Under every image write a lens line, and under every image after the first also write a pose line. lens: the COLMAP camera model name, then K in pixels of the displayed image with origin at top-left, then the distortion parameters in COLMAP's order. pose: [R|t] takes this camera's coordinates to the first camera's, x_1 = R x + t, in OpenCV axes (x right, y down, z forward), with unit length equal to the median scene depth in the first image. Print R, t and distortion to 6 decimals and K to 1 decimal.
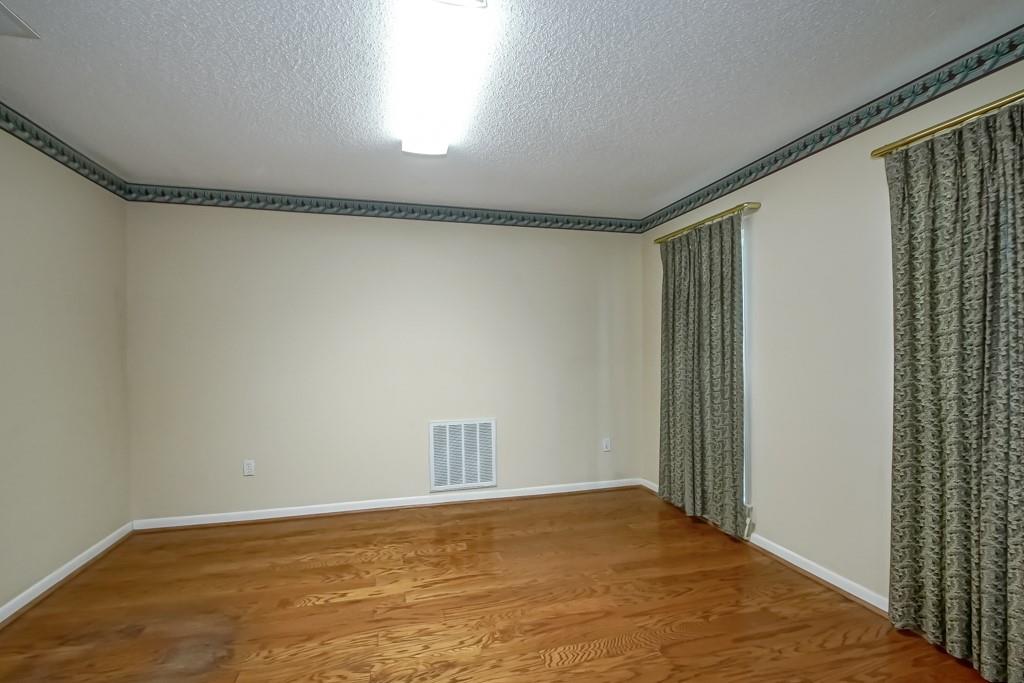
lens RADIAL K [[466.6, 0, 510.5], [0, 466.6, 346.9], [0, 0, 1]] dist [-0.005859, -0.007277]
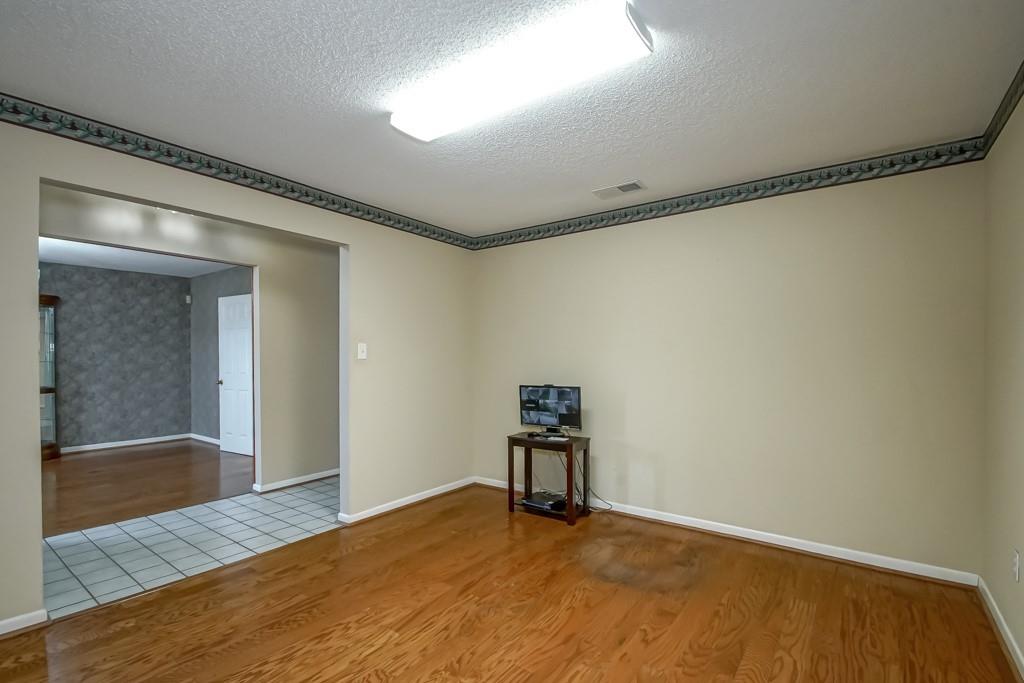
lens RADIAL K [[466.6, 0, 486.8], [0, 466.6, 358.2], [0, 0, 1]] dist [-0.005859, -0.007277]
pose [[-0.808408, 0.007886, -0.588570, 0.330731], [0.005365, 0.999967, 0.006030, 0.010700], [0.588598, 0.001717, -0.808424, 1.361819]]
